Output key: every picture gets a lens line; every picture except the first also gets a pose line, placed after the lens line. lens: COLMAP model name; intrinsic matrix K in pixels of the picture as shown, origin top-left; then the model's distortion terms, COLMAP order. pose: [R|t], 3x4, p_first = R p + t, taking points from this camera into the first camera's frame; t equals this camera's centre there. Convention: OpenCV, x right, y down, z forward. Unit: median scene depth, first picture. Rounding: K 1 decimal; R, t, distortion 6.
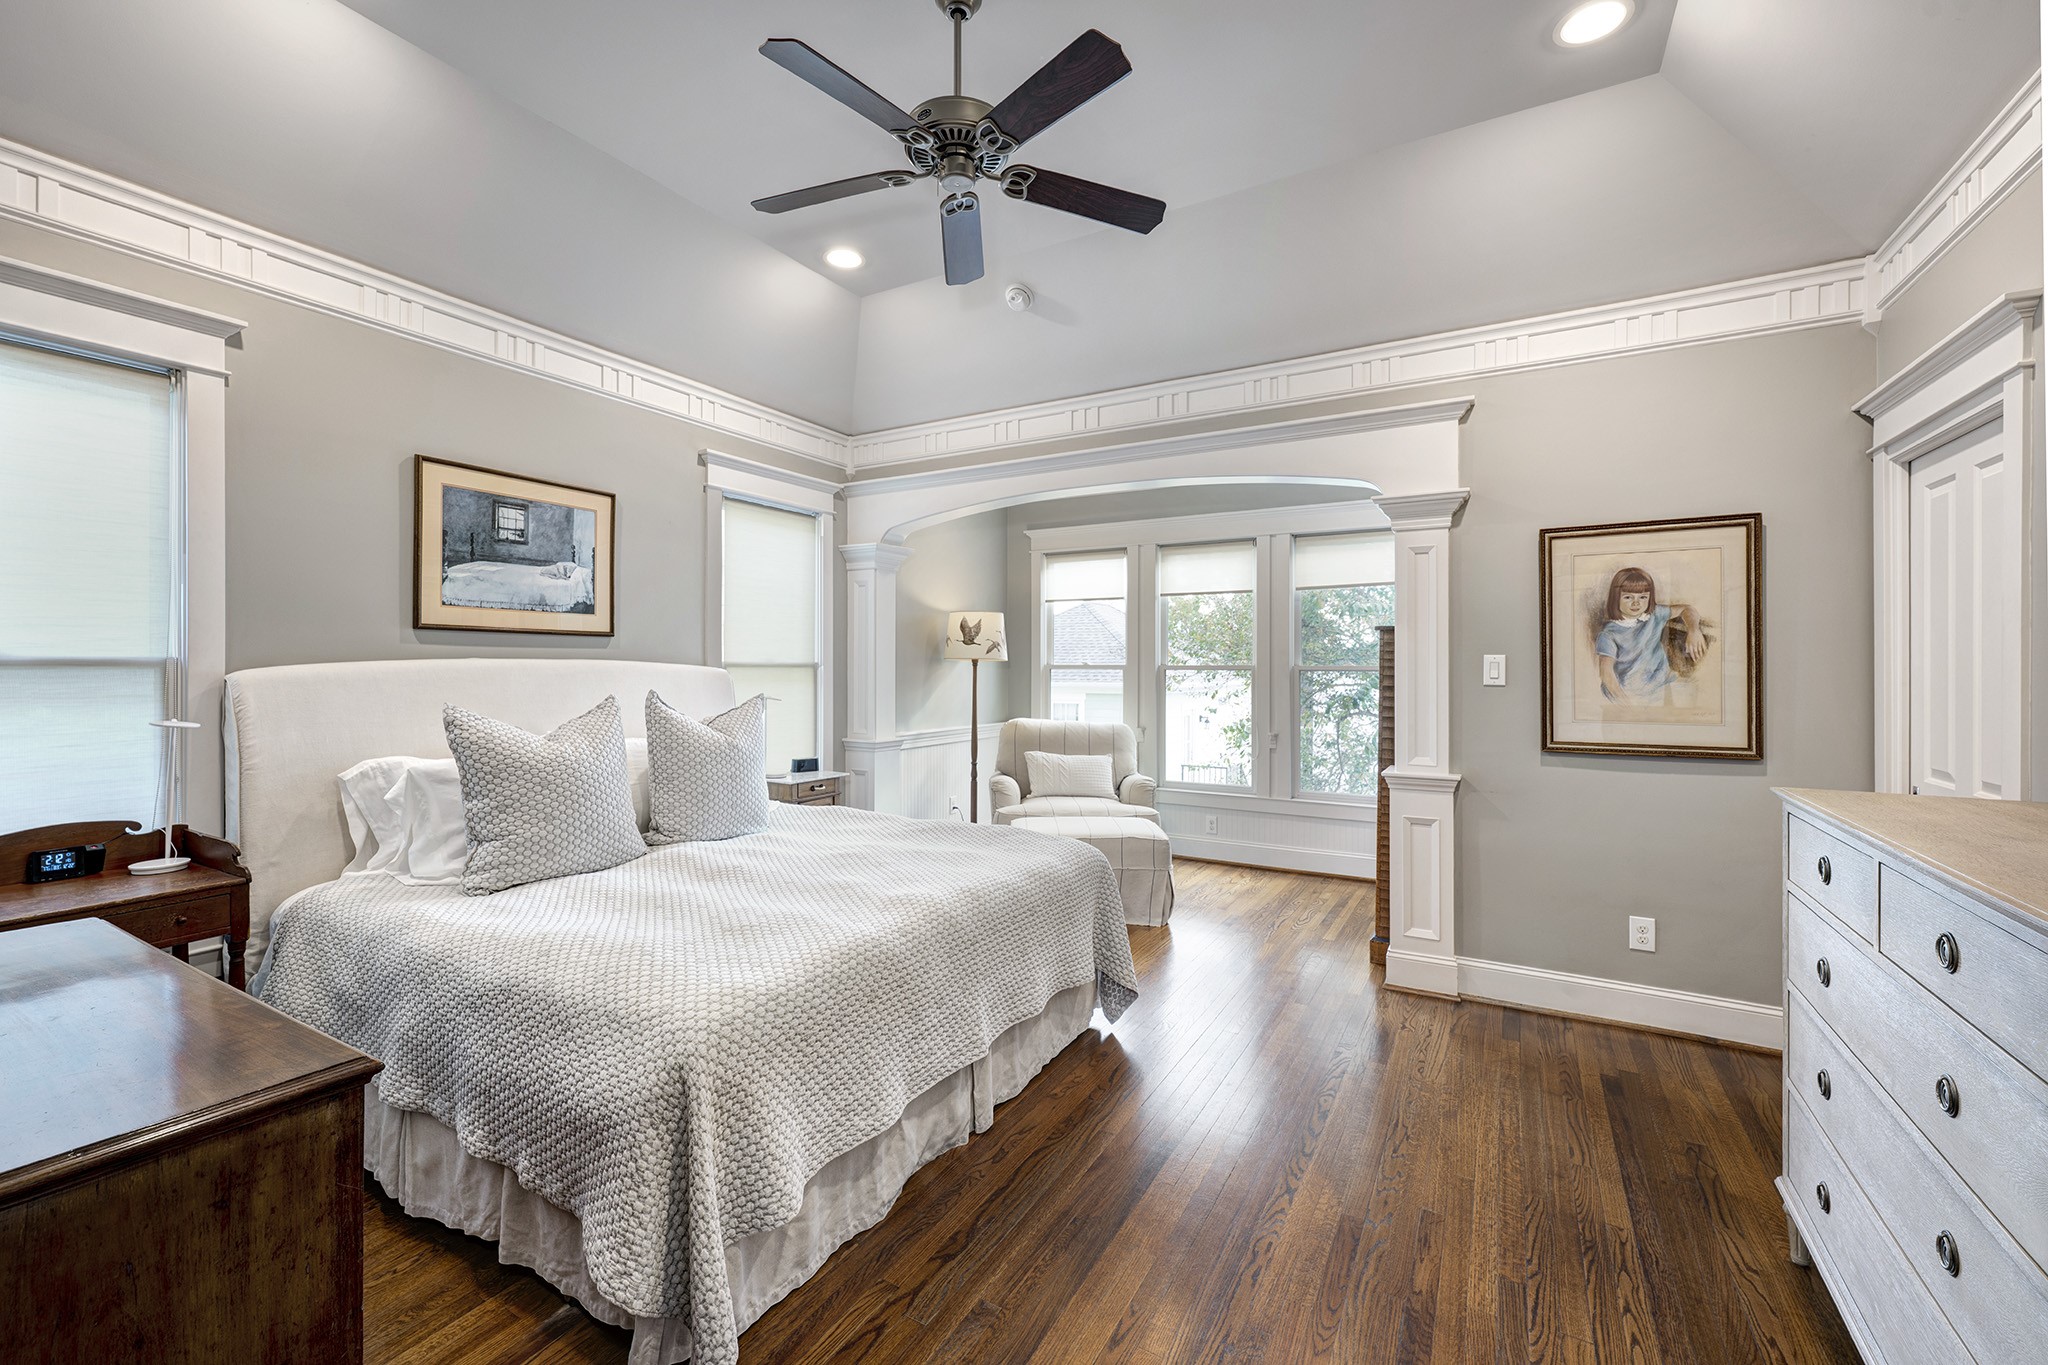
lens RADIAL K [[857.3, 0, 1017.4], [0, 857.3, 677.4], [0, 0, 1]] dist [-0.000125, 0.000123]
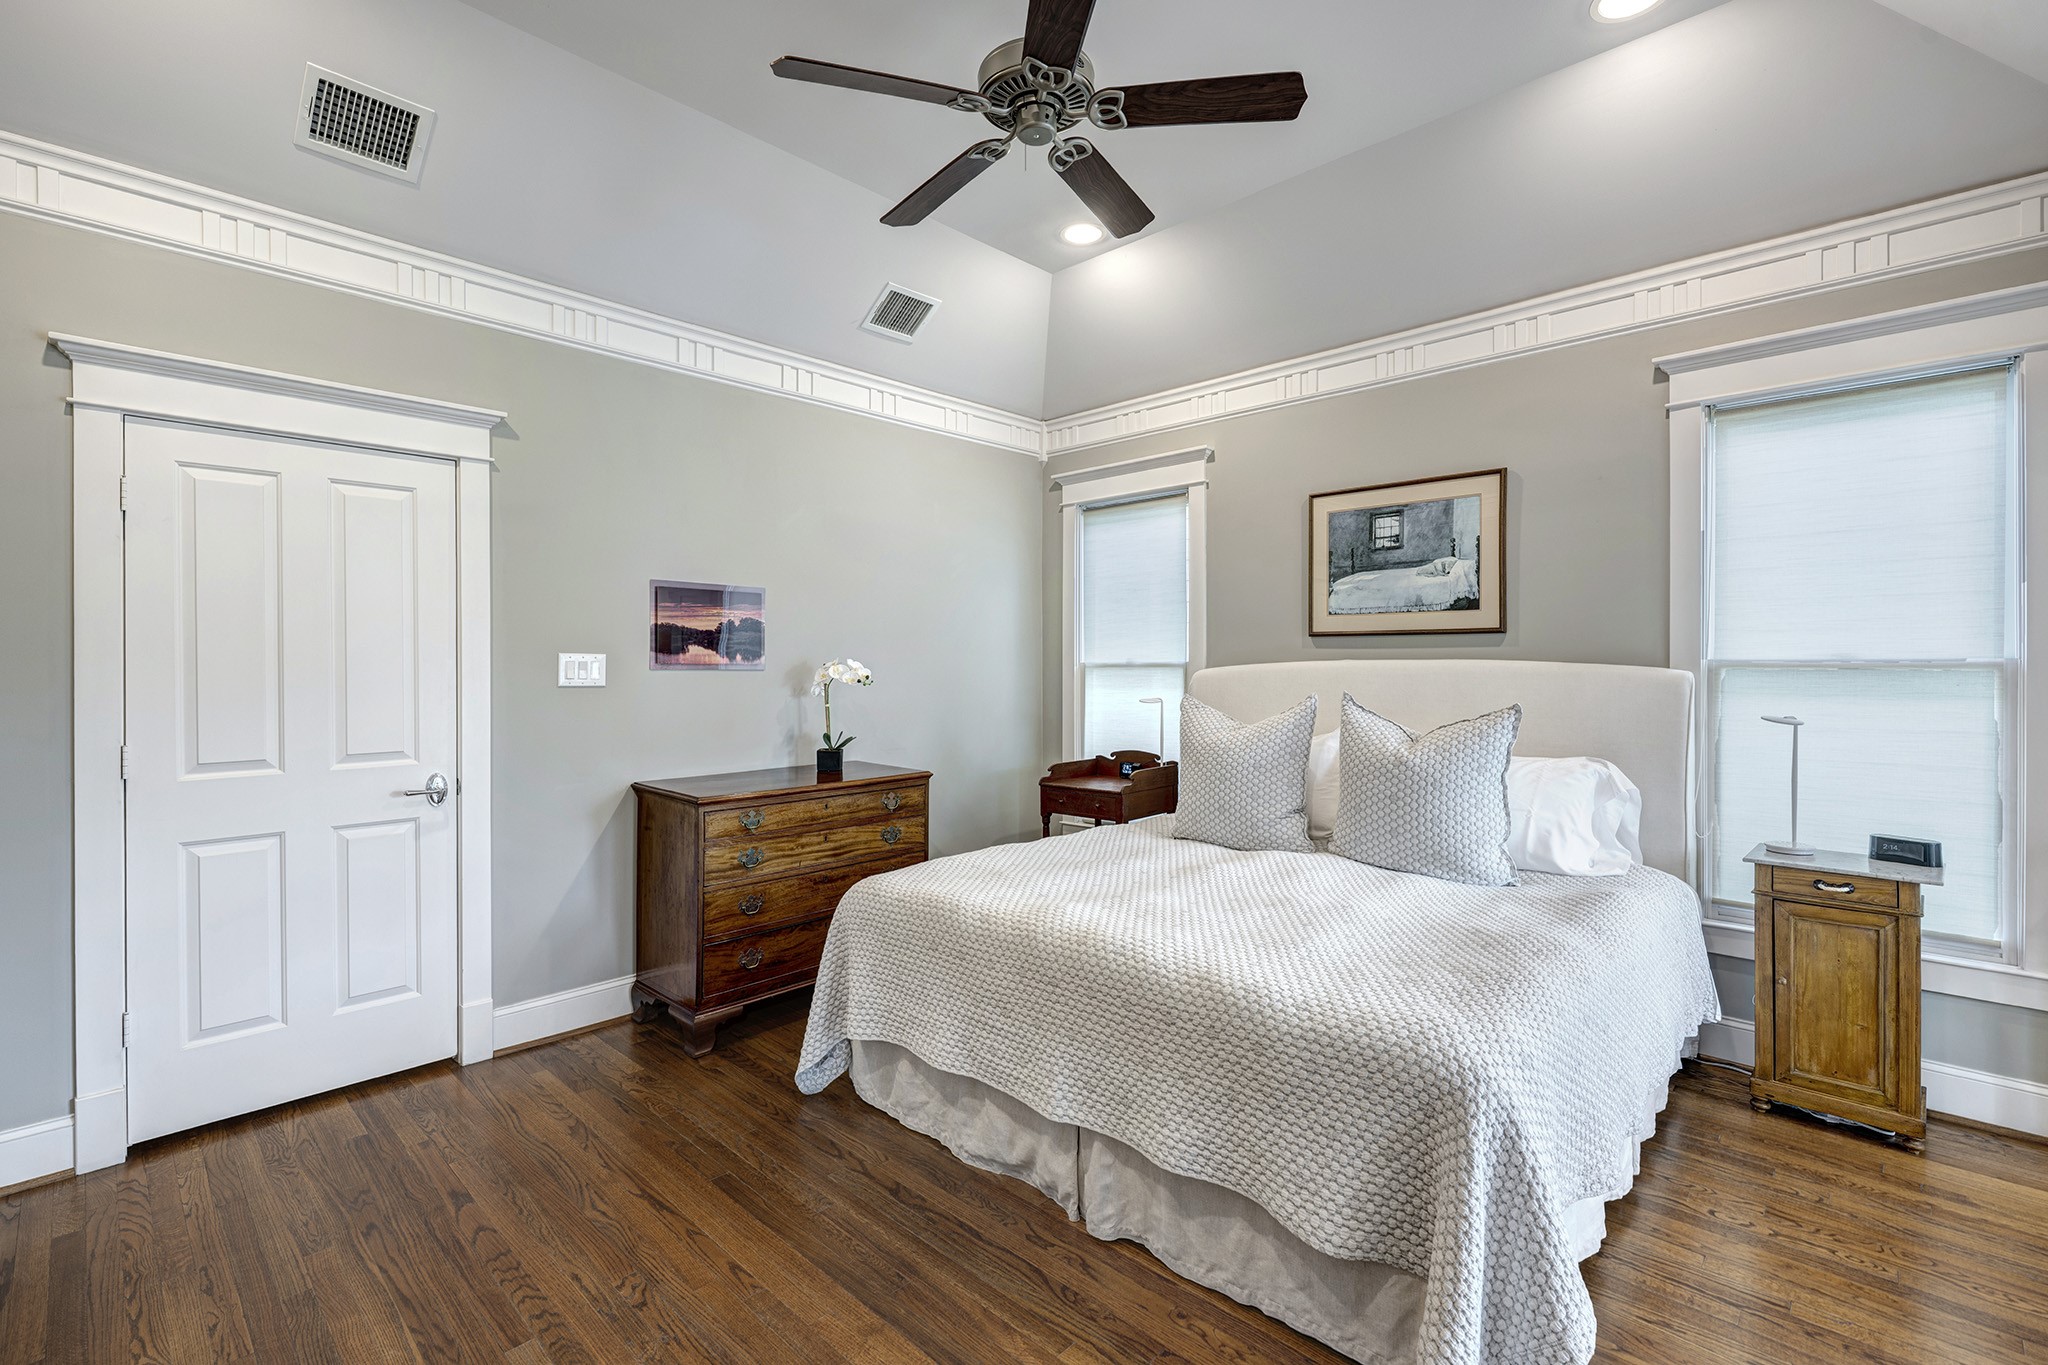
lens RADIAL K [[977.2, 0, 1101.0], [0, 977.2, 683.0], [0, 0, 1]] dist [-0.001814, -0.000112]
pose [[-0.227456, 0.014309, -0.973683, 0.652452], [-0.012617, 0.999765, 0.017639, -0.009916], [0.973707, 0.016297, -0.227222, 0.919655]]
